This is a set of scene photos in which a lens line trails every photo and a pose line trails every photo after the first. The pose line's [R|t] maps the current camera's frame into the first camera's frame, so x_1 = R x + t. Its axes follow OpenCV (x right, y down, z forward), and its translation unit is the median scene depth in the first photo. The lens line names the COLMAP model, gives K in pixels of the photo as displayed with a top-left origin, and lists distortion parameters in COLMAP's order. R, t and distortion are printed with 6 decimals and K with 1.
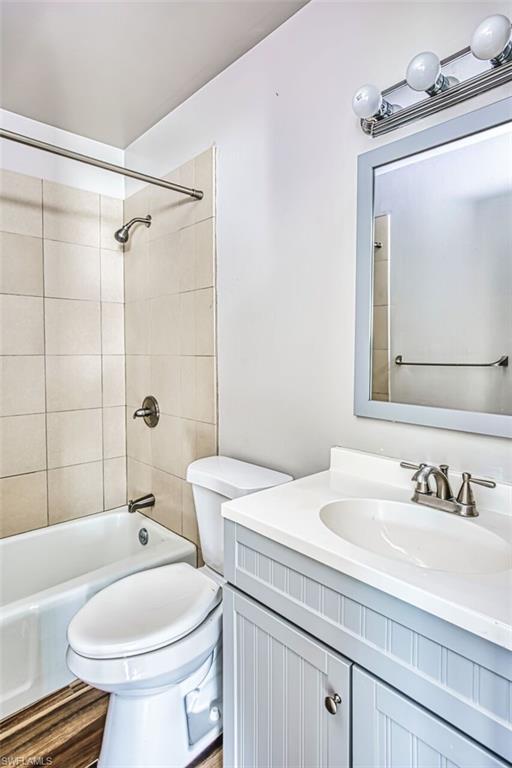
lens RADIAL K [[400.8, 0, 235.0], [0, 400.8, 367.7], [0, 0, 1]] dist [-0.011702, 0.014892]
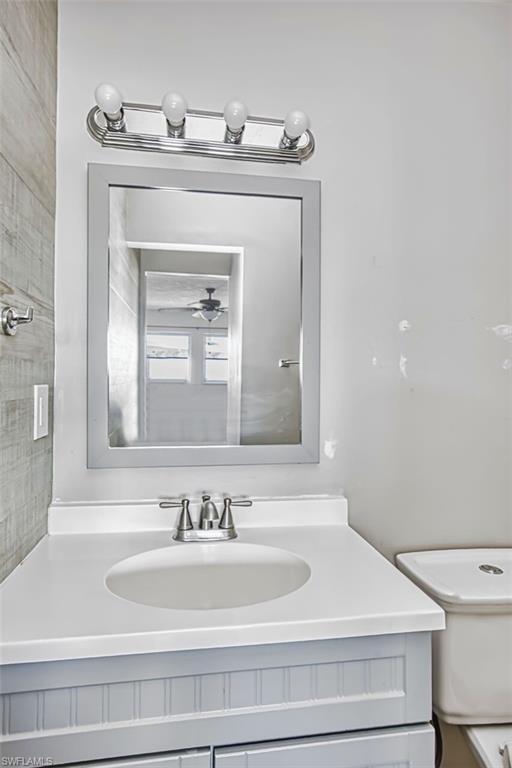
lens RADIAL K [[413.2, 0, 236.4], [0, 413.2, 383.7], [0, 0, 1]] dist [0.002954, 0.002074]
pose [[0.557738, 0.004976, 0.830002, -0.339080], [0.023518, 0.999486, -0.021796, -0.023010], [-0.829684, 0.031676, 0.557335, 0.349296]]
